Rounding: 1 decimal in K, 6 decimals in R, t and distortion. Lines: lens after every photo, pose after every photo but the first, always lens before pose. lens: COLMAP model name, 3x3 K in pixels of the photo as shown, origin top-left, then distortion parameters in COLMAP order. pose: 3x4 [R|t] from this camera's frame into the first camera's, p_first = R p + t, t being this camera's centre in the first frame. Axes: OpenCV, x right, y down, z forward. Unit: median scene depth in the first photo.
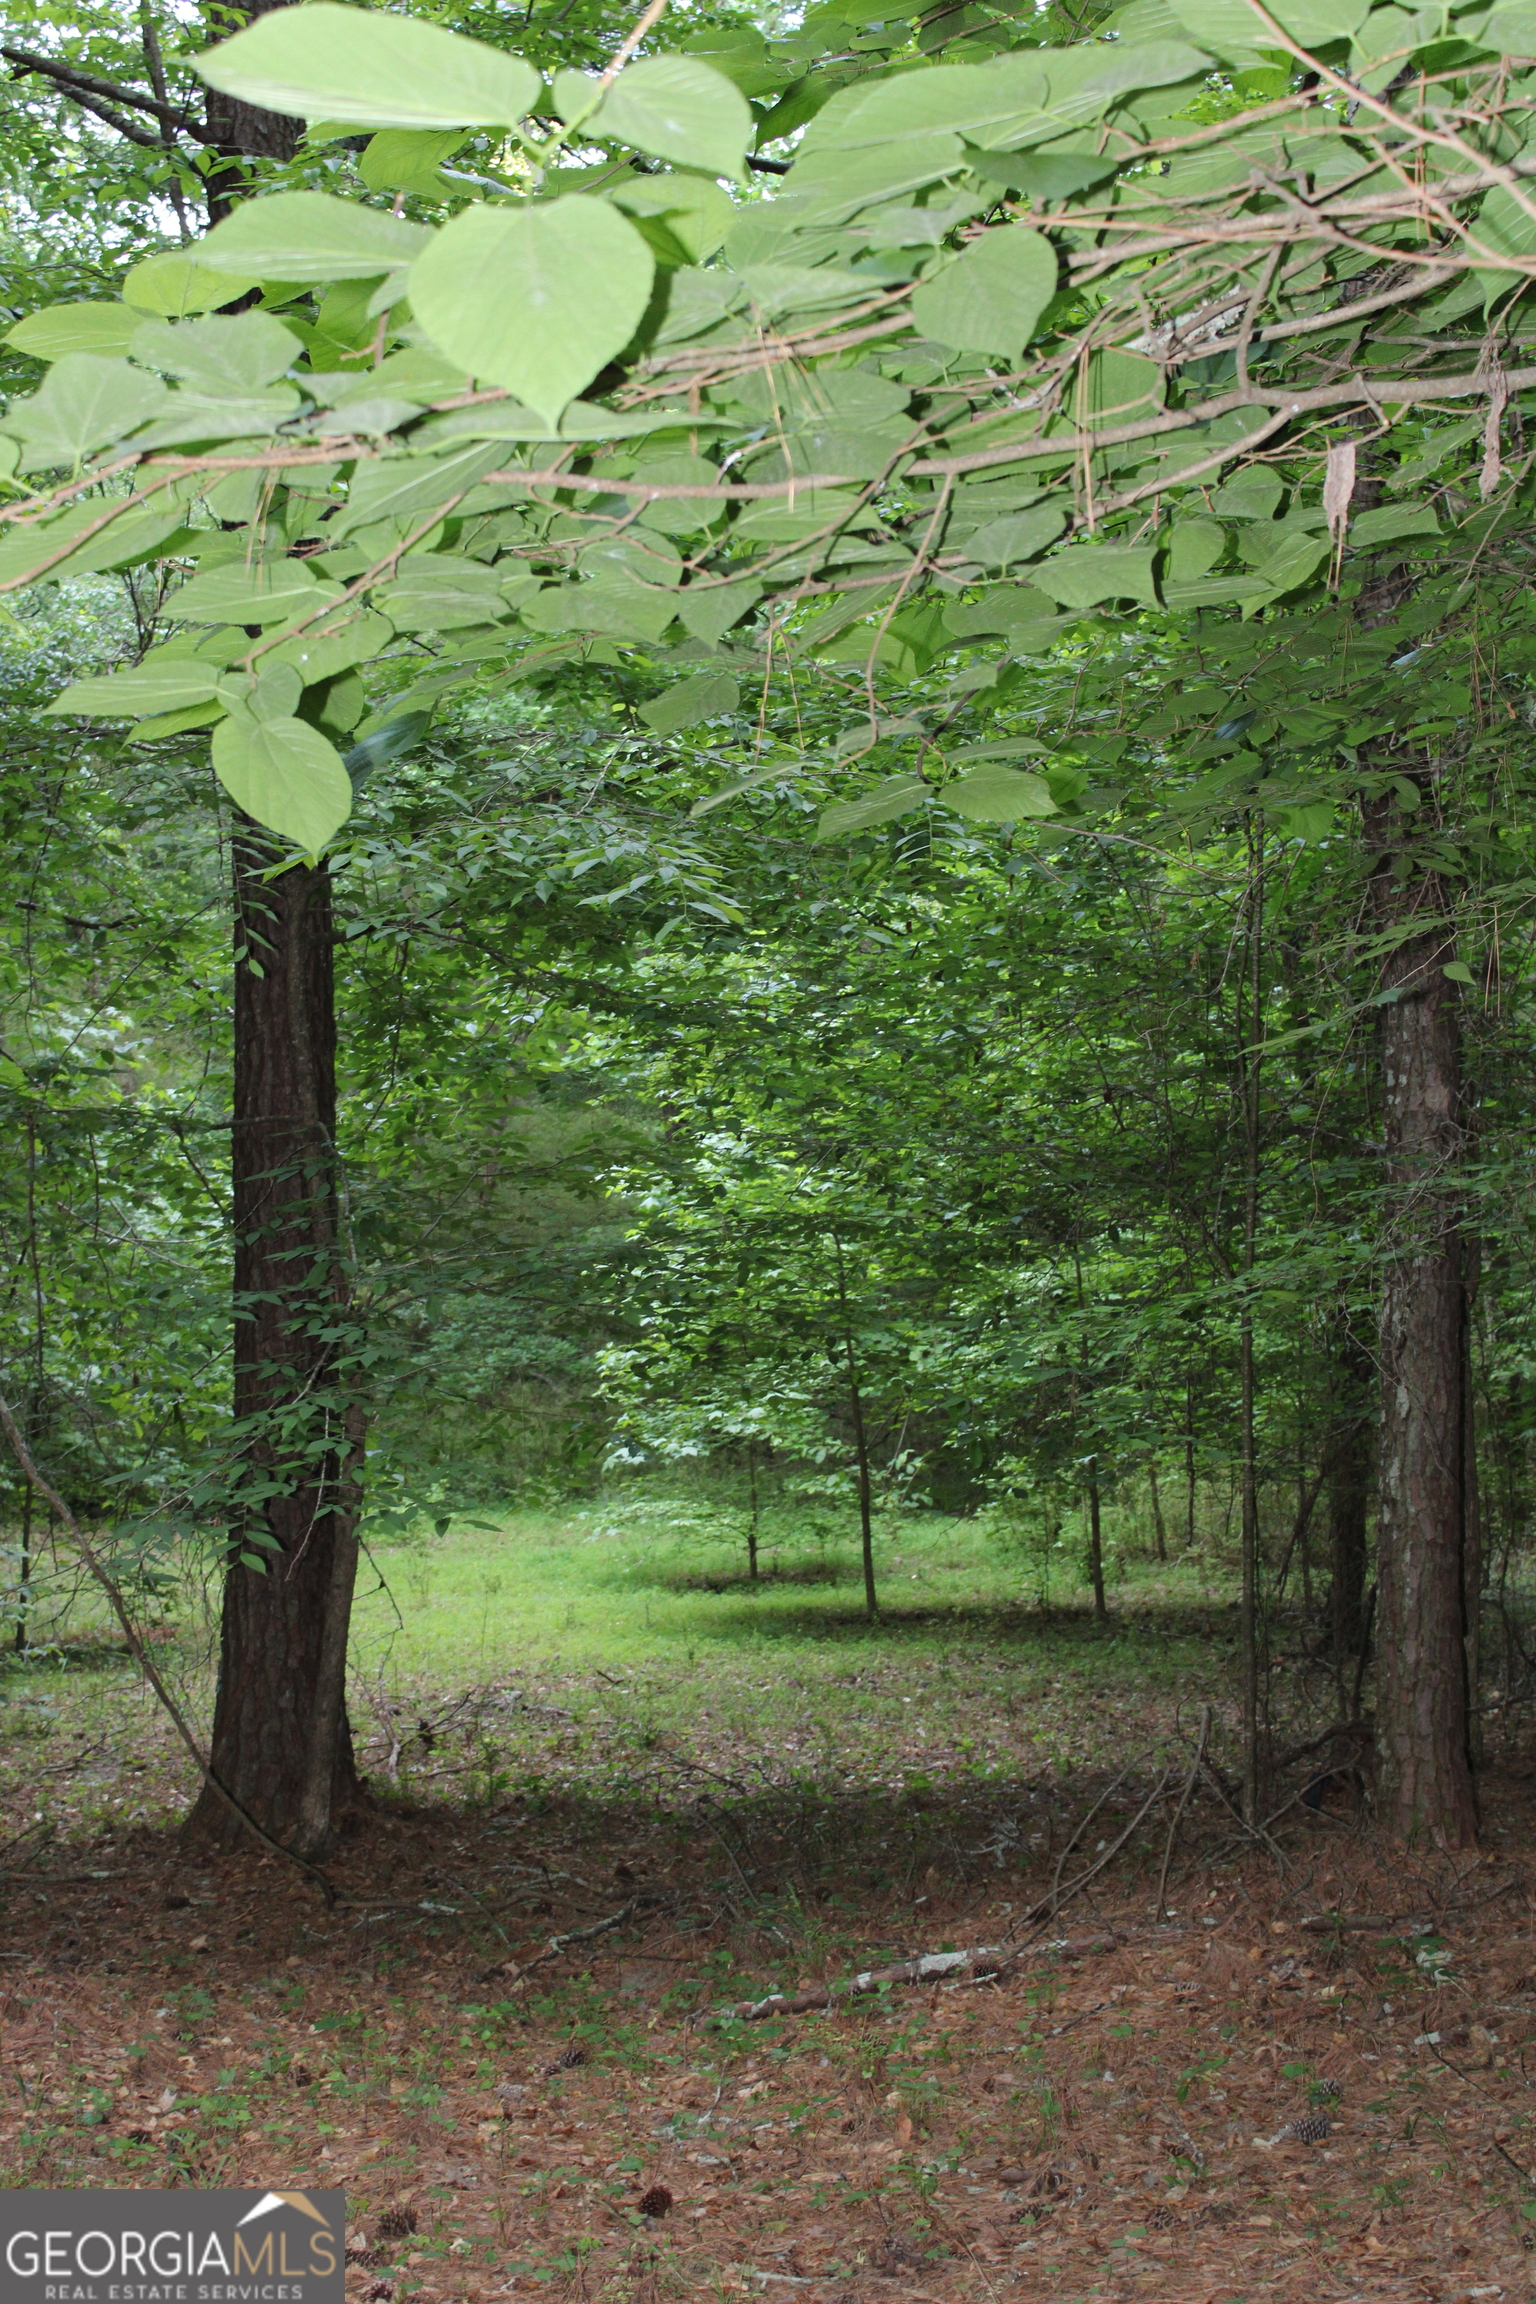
lens RADIAL K [[2200.8, 0, 769.1], [0, 2200.8, 1154.5], [0, 0, 1]] dist [-0.011648, 0.000000]
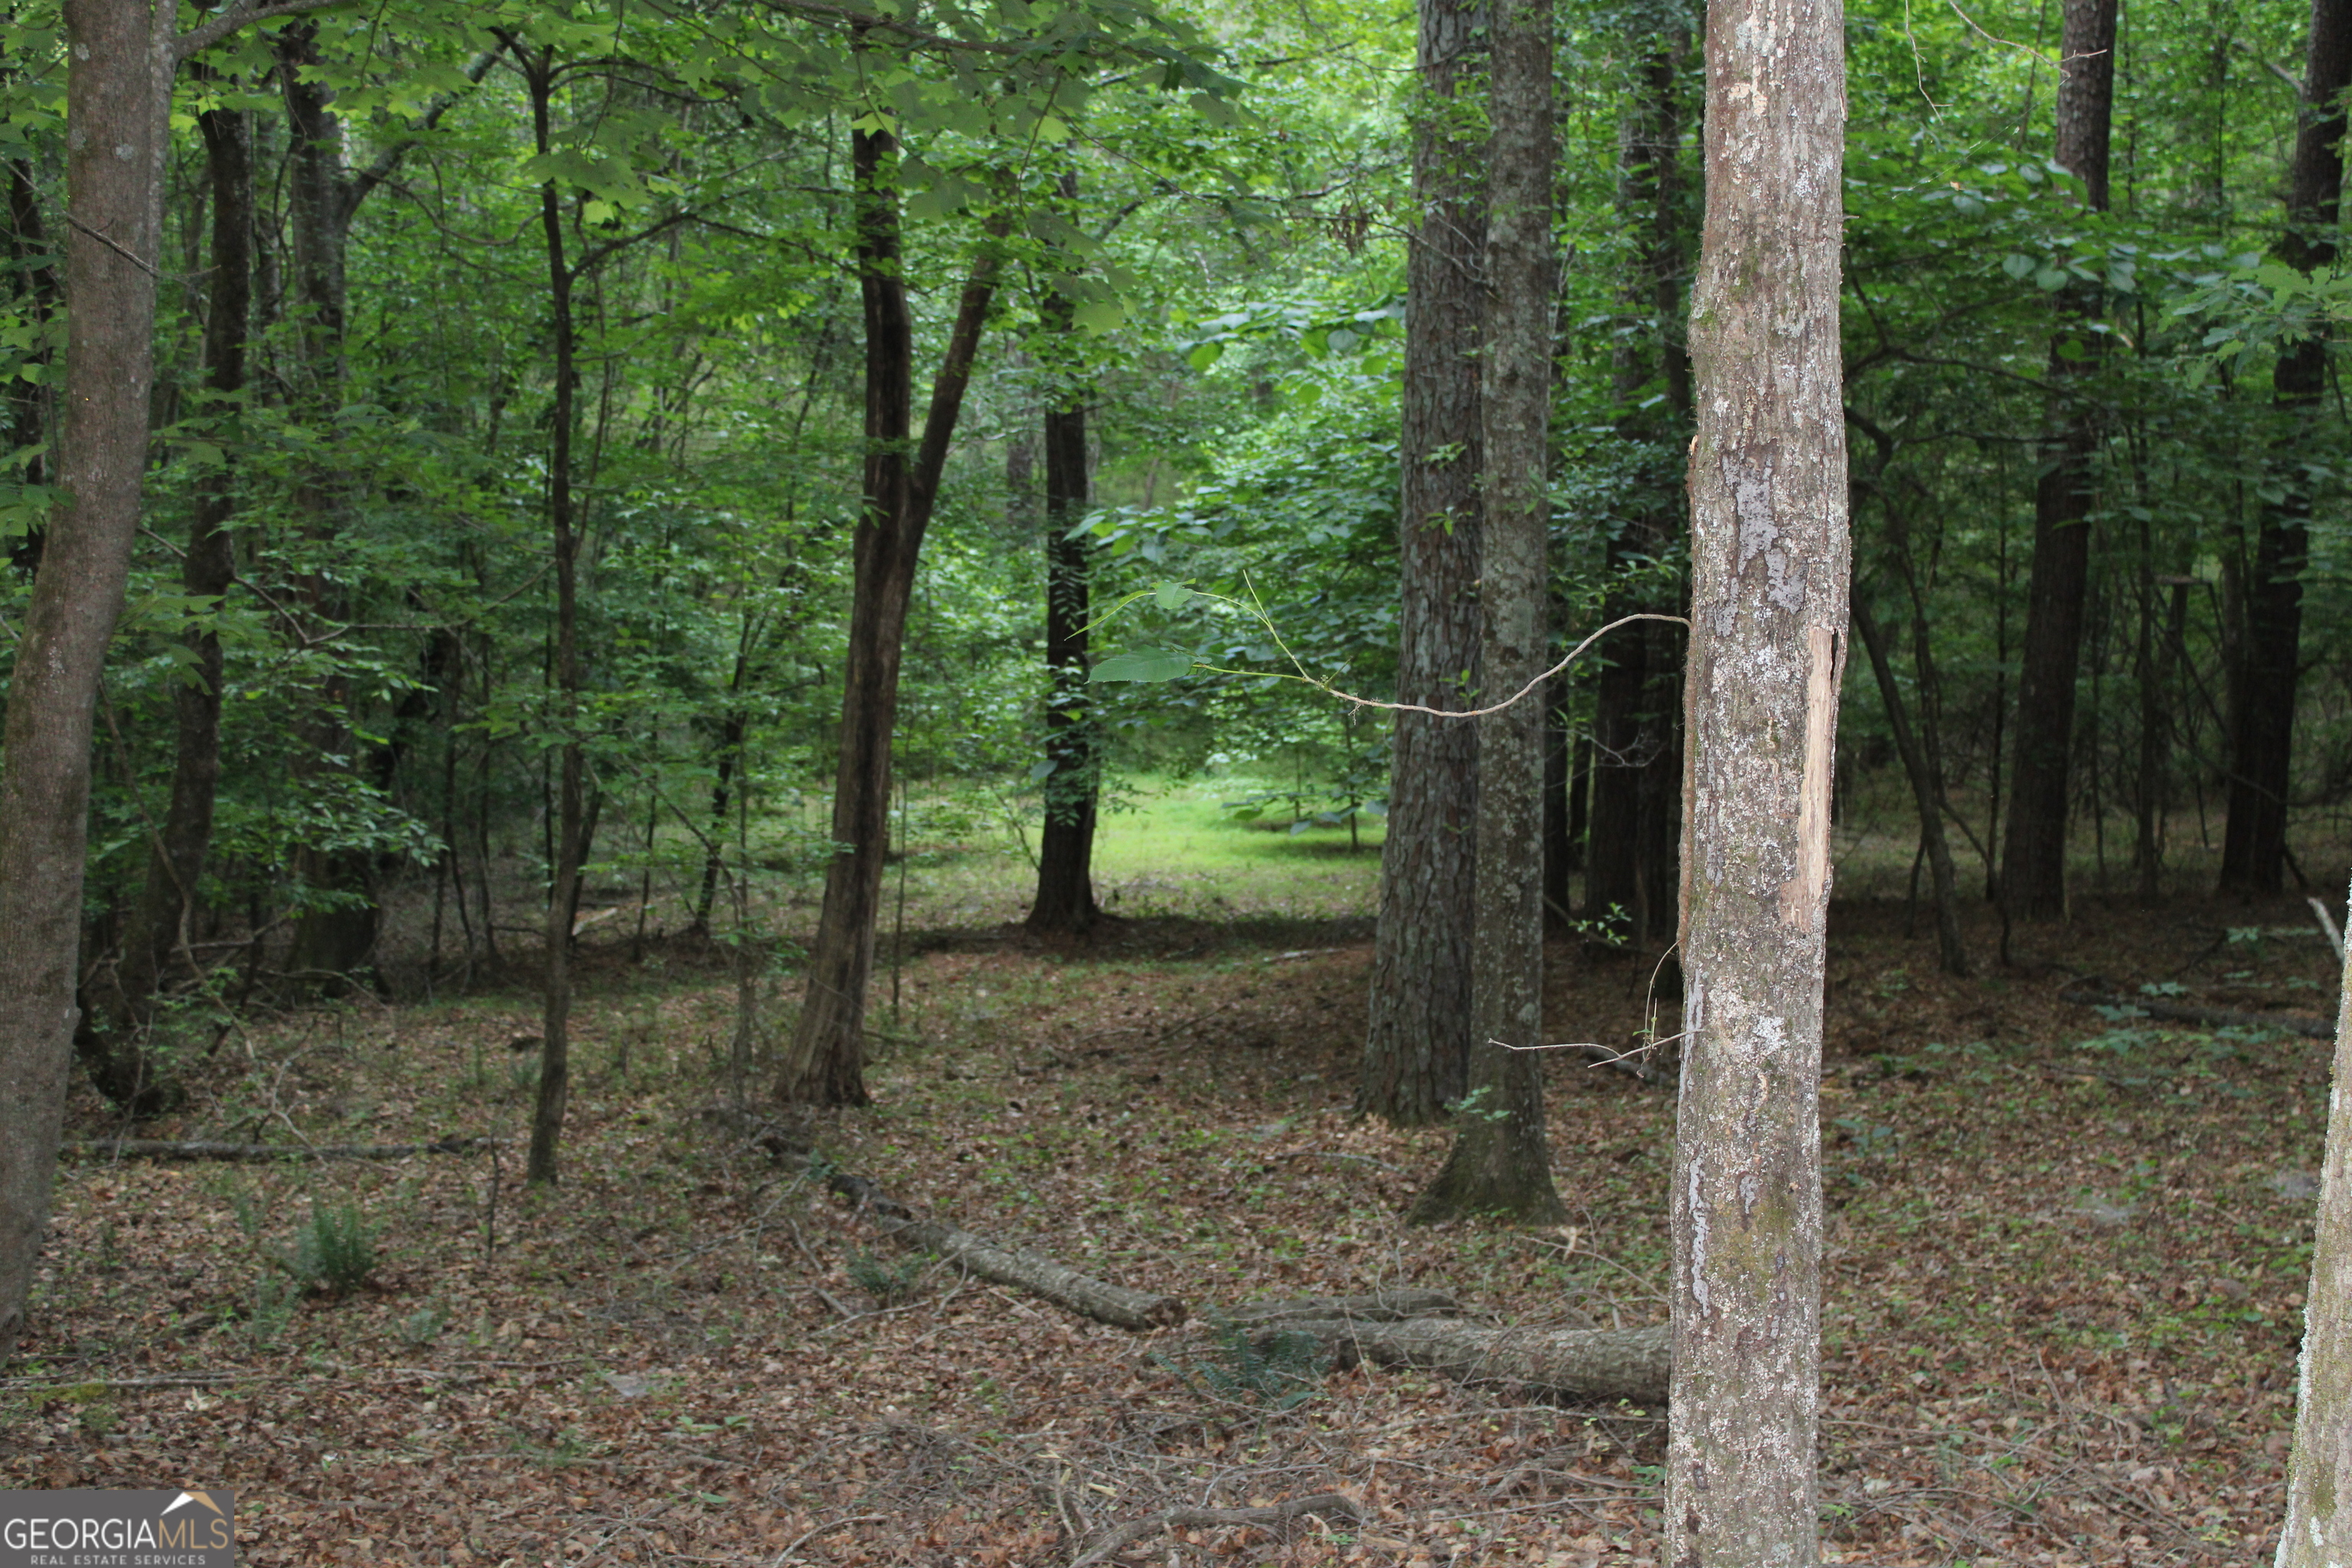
lens RADIAL K [[2246.6, 0, 1176.1], [0, 2246.6, 783.8], [0, 0, 1]] dist [-0.011648, 0.000000]
pose [[0.994527, 0.016447, -0.103175, 0.126450], [0.002248, 0.983935, 0.178515, -0.232967], [0.104454, -0.177770, 0.978513, -1.106422]]
